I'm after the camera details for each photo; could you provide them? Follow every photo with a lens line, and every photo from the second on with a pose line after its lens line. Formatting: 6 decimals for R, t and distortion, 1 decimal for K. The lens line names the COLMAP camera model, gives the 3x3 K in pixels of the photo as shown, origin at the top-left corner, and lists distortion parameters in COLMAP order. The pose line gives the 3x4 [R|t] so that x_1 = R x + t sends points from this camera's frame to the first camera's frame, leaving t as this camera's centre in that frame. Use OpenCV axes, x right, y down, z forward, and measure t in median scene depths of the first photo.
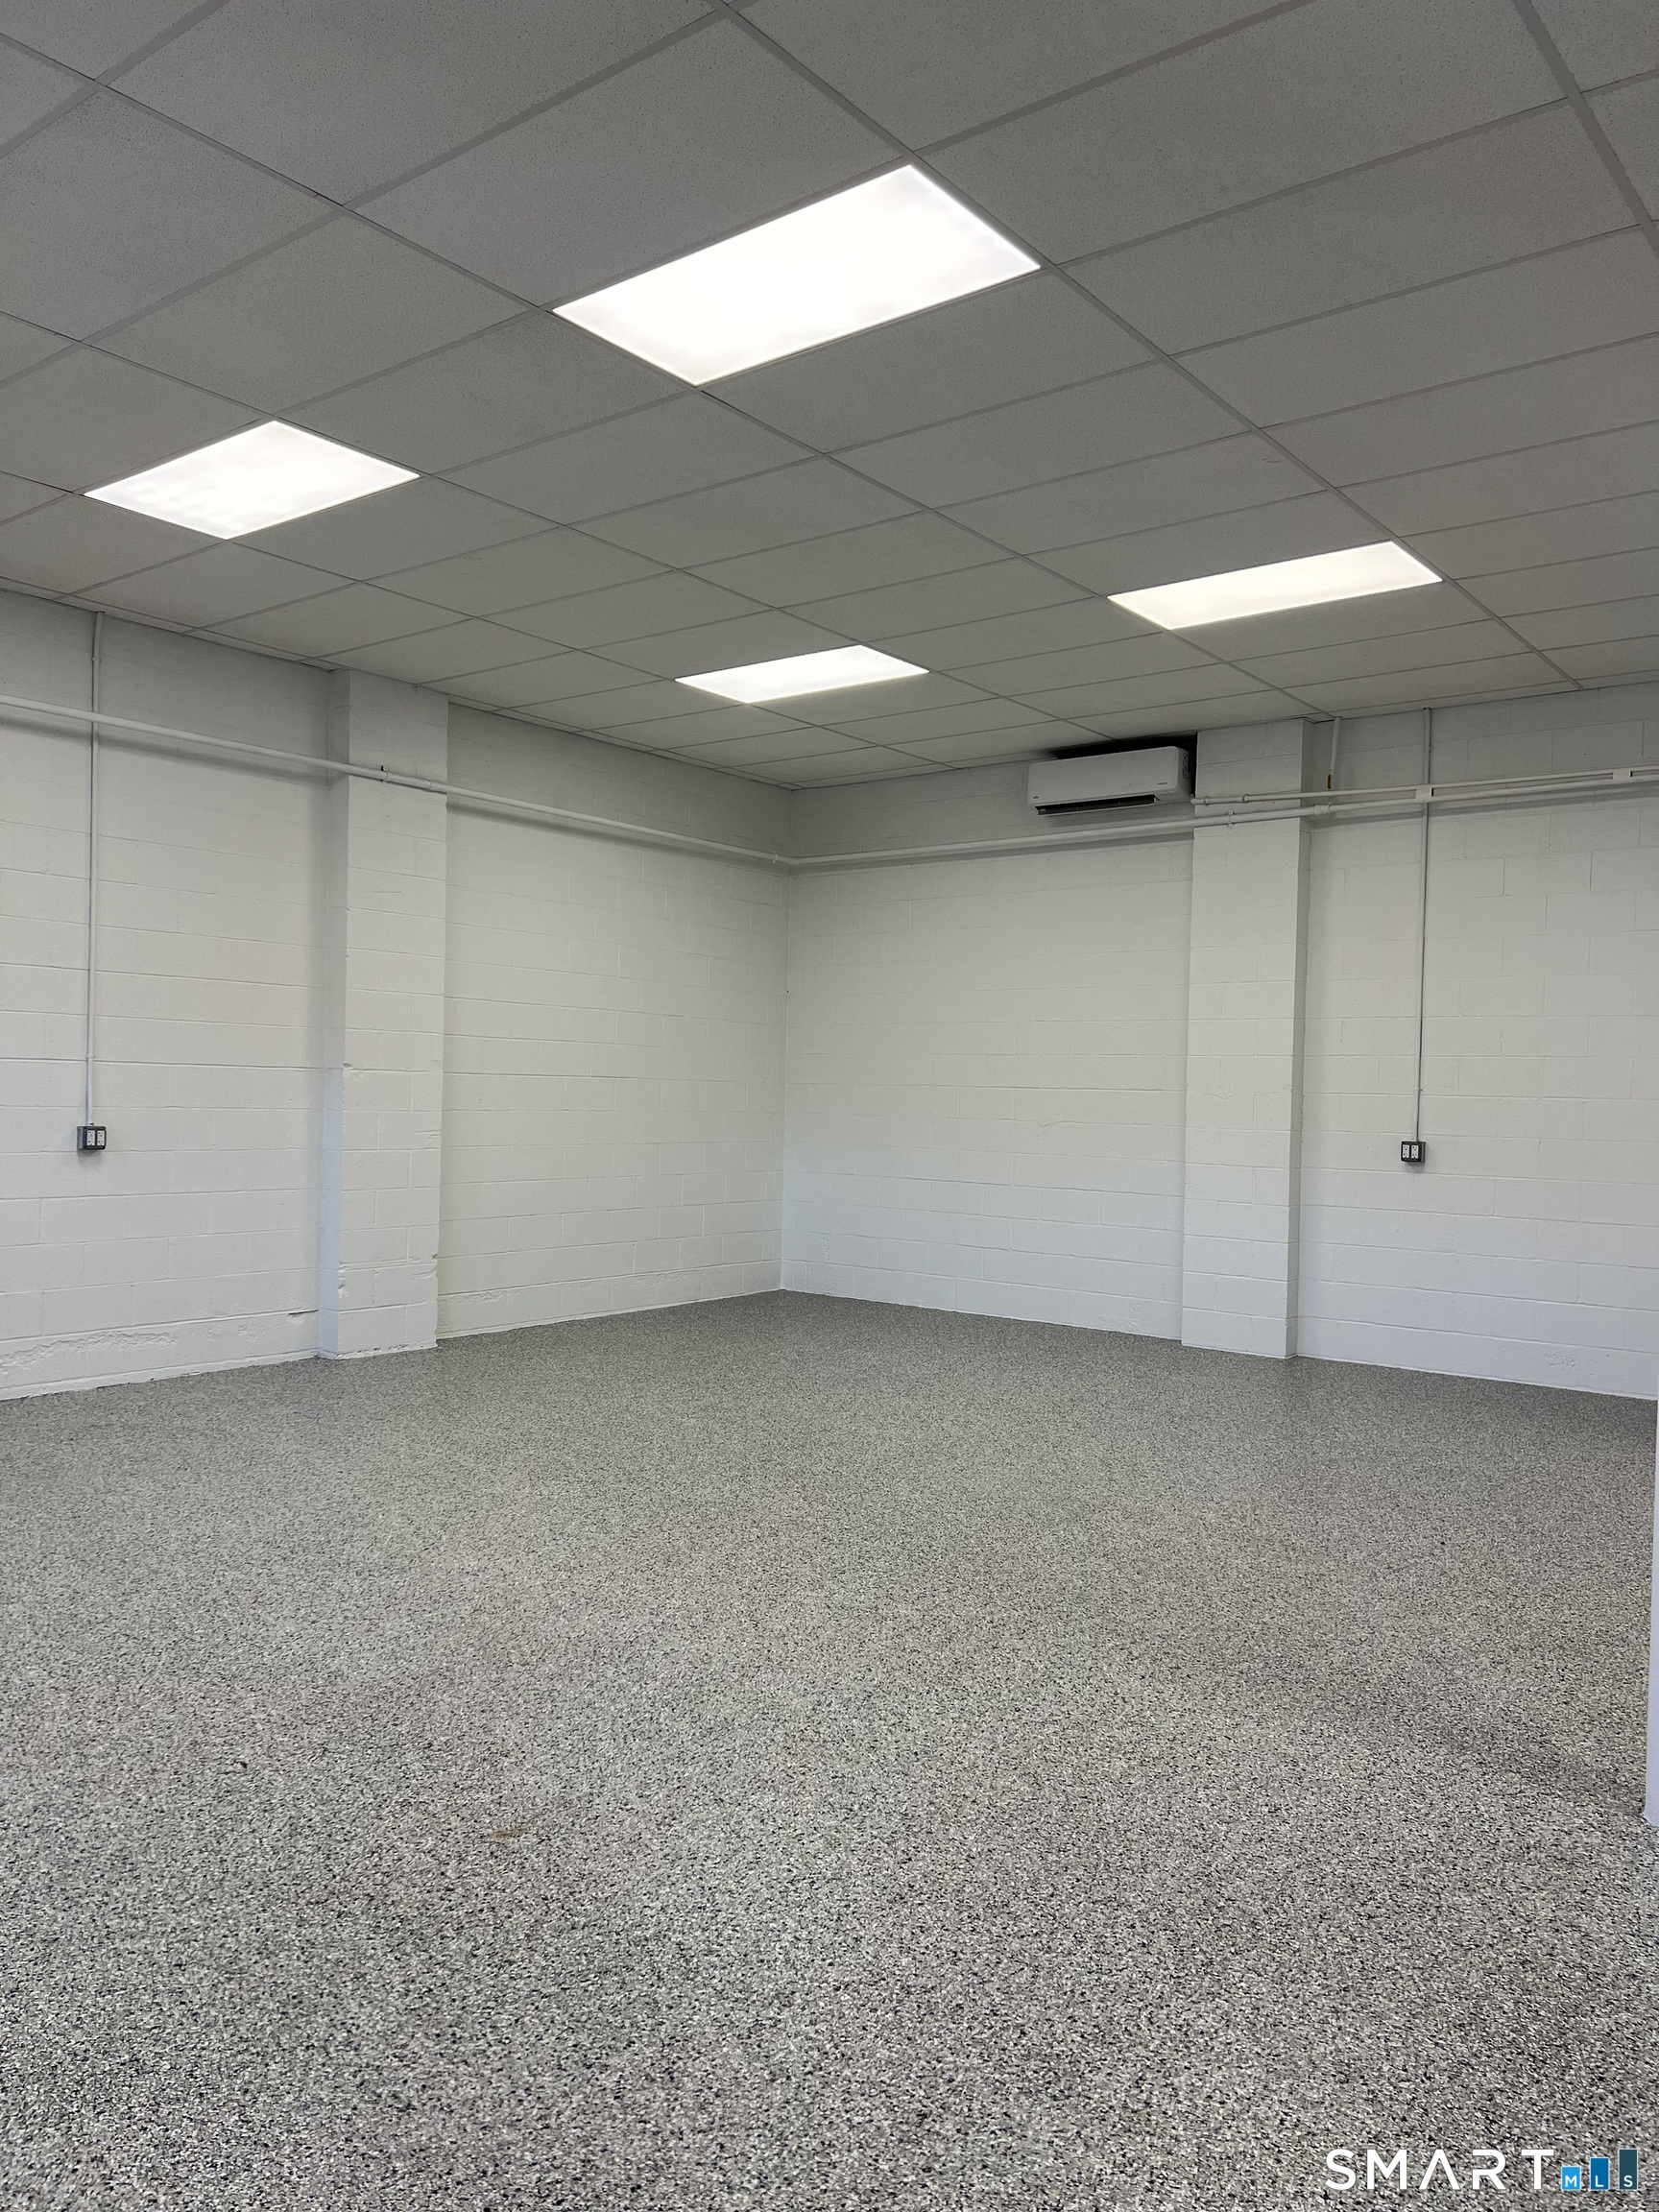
lens RADIAL K [[1650.7, 0, 837.3], [0, 1650.7, 1126.1], [0, 0, 1]] dist [0.059488, -0.037449]
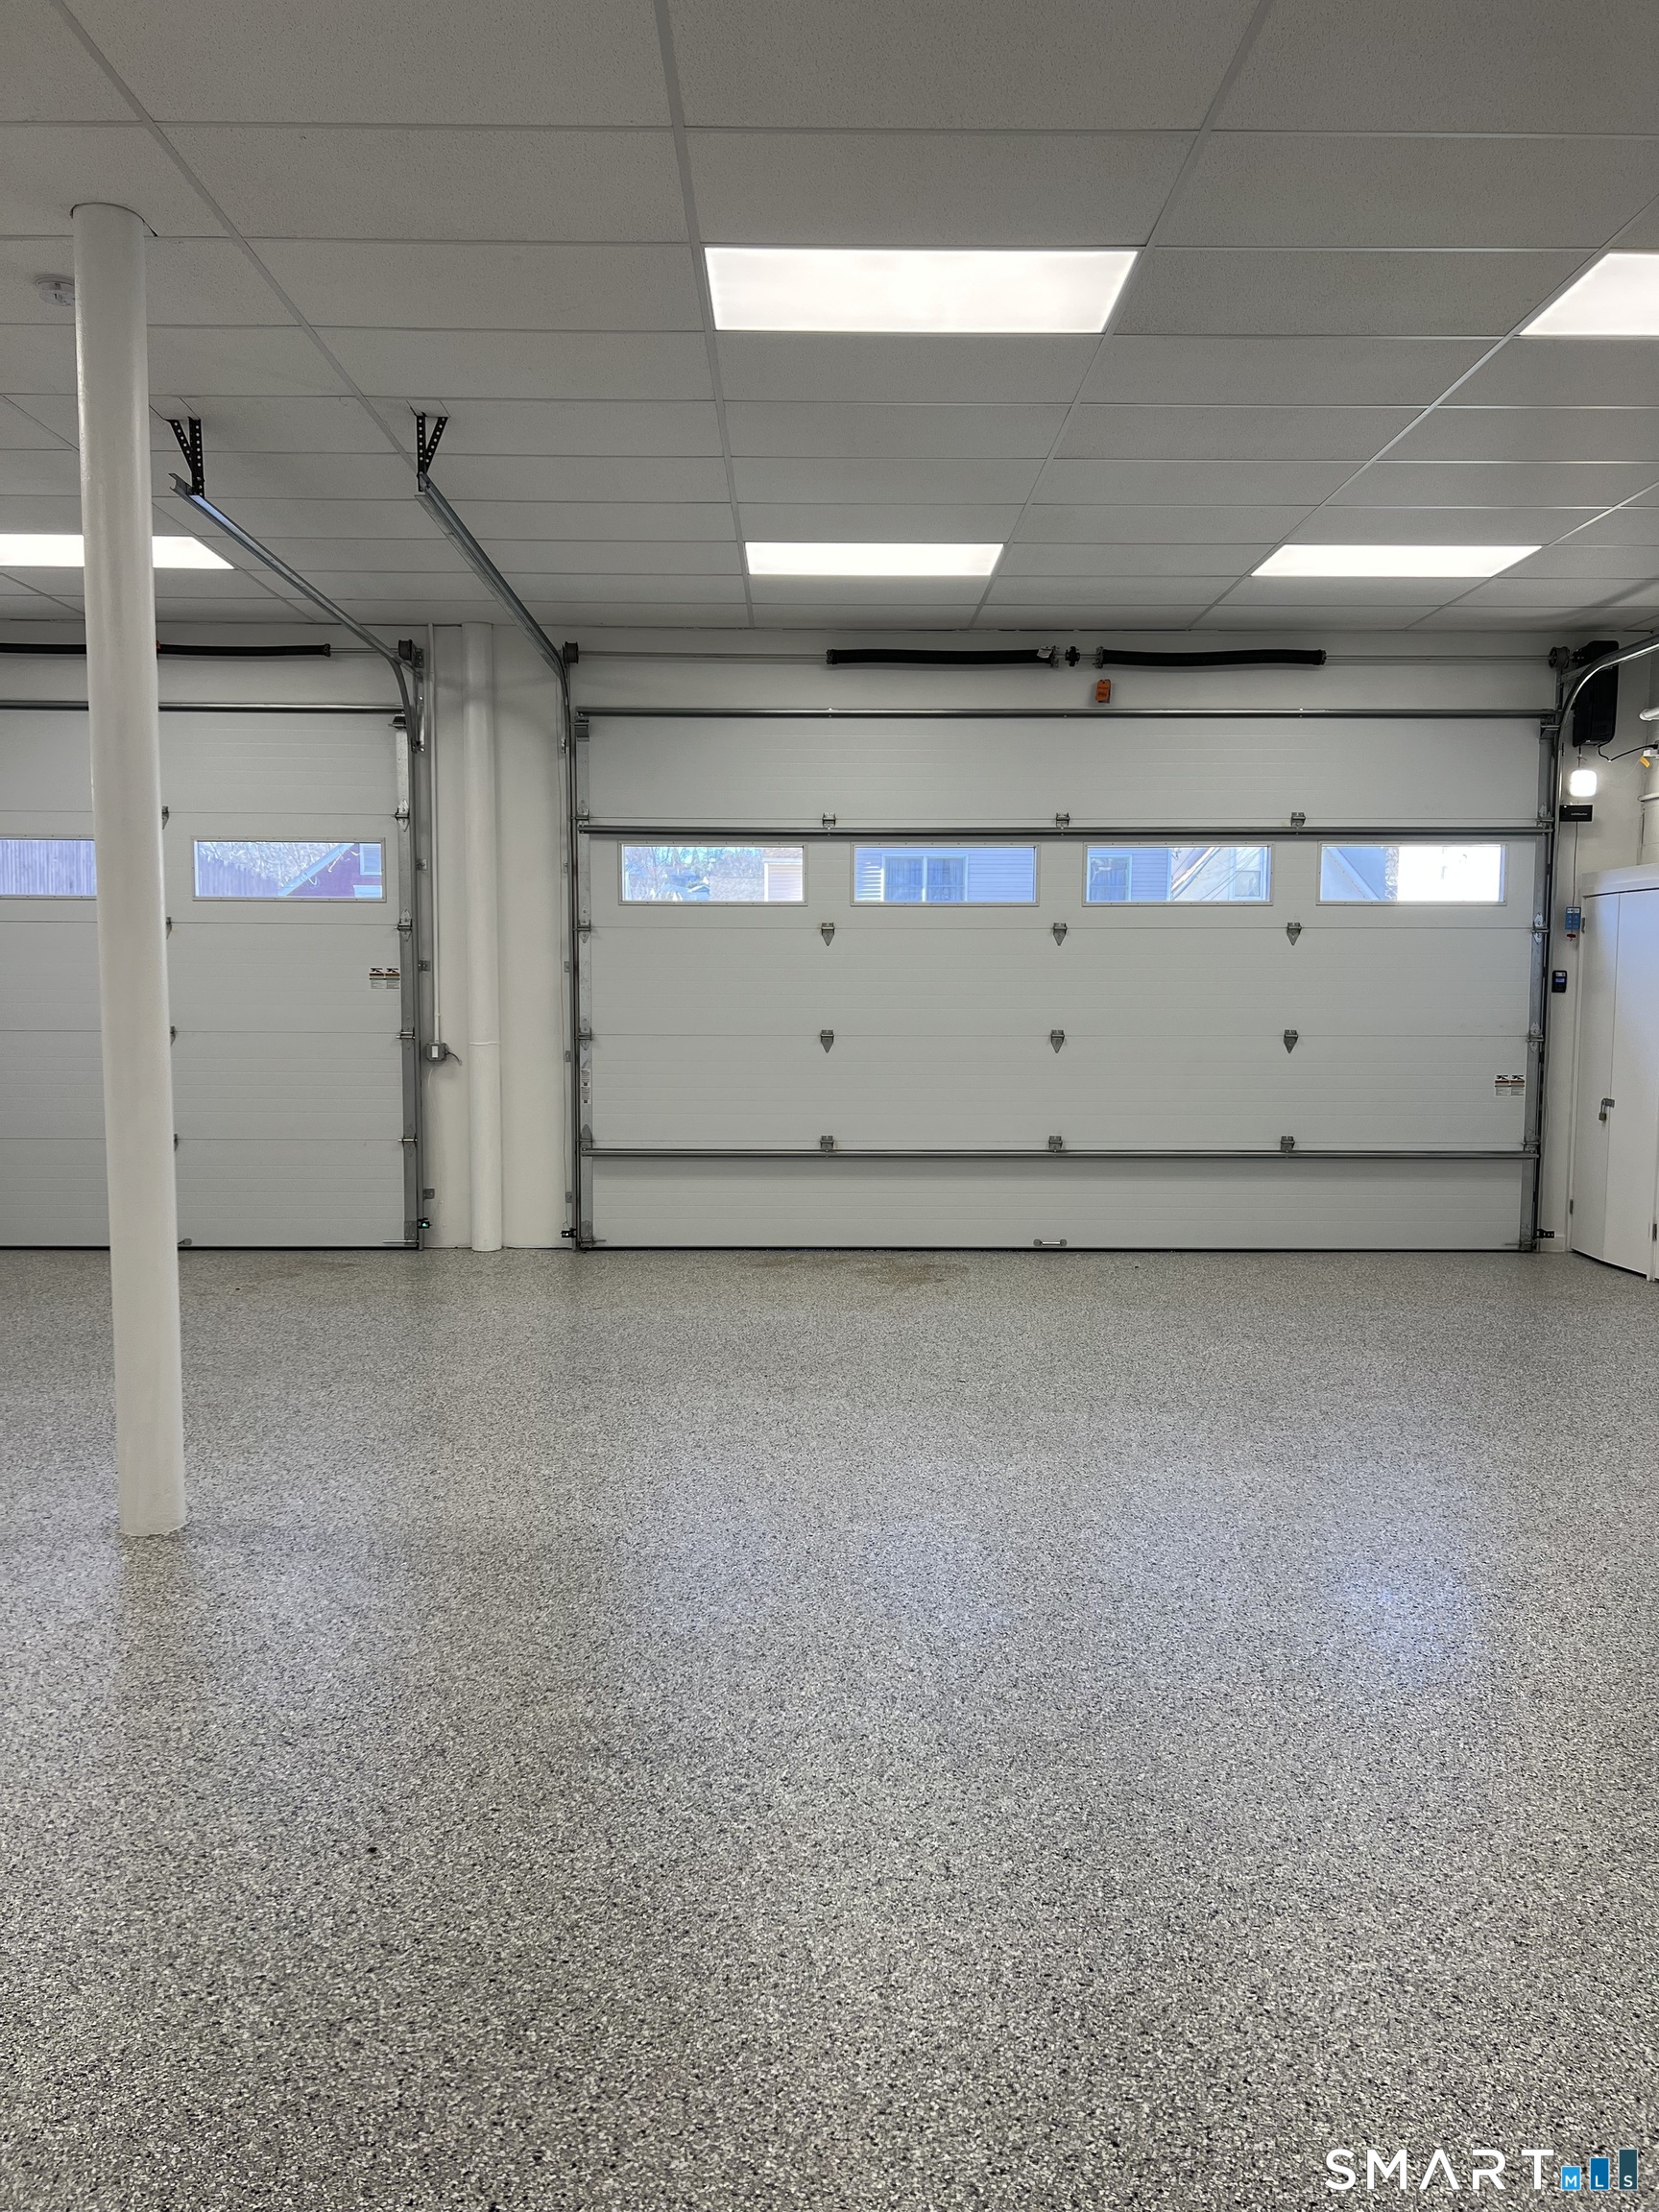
lens RADIAL K [[1650.7, 0, 837.0], [0, 1650.7, 1121.0], [0, 0, 1]] dist [0.059488, -0.037449]
pose [[-0.774569, 0.025747, -0.631966, 0.684138], [-0.039101, 0.995311, 0.088474, -0.044542], [0.631280, 0.093239, -0.769930, 1.749647]]
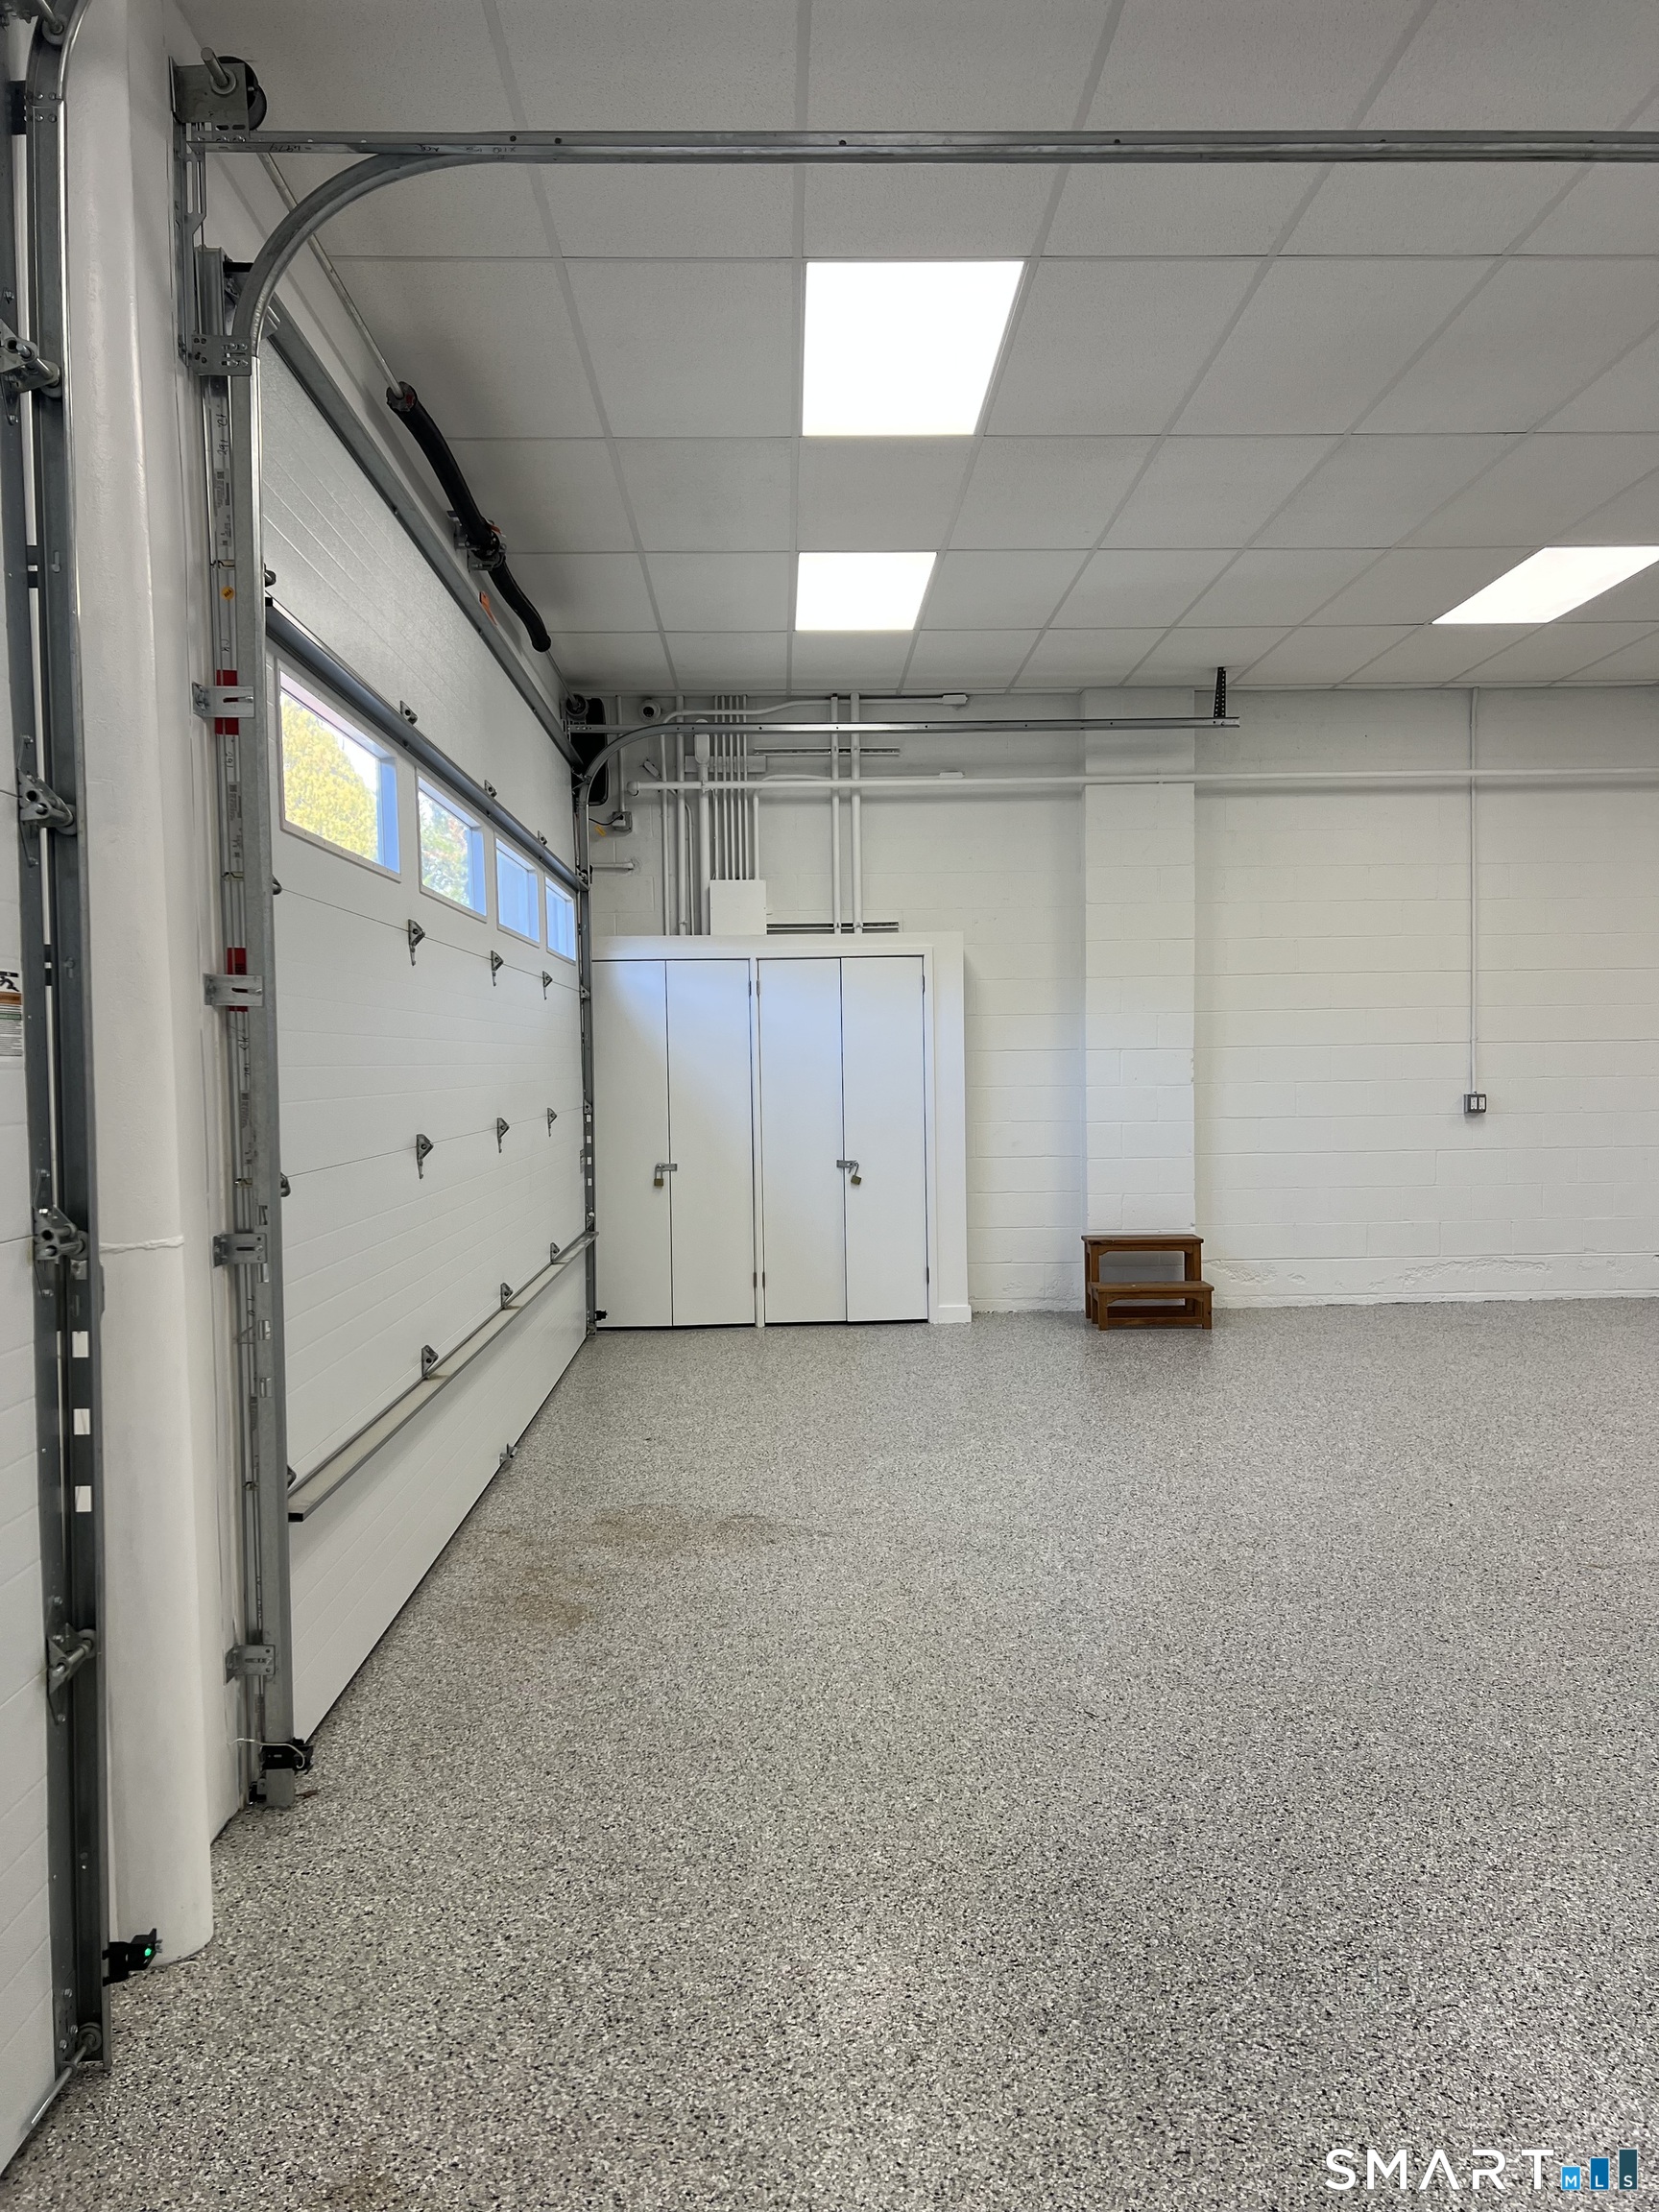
lens RADIAL K [[1650.7, 0, 839.6], [0, 1650.7, 1108.1], [0, 0, 1]] dist [0.059488, -0.037449]
pose [[0.642277, -0.016093, -0.766303, 0.345510], [0.015723, 0.999846, -0.007820, 0.021663], [0.766311, -0.007026, 0.642431, -0.295892]]
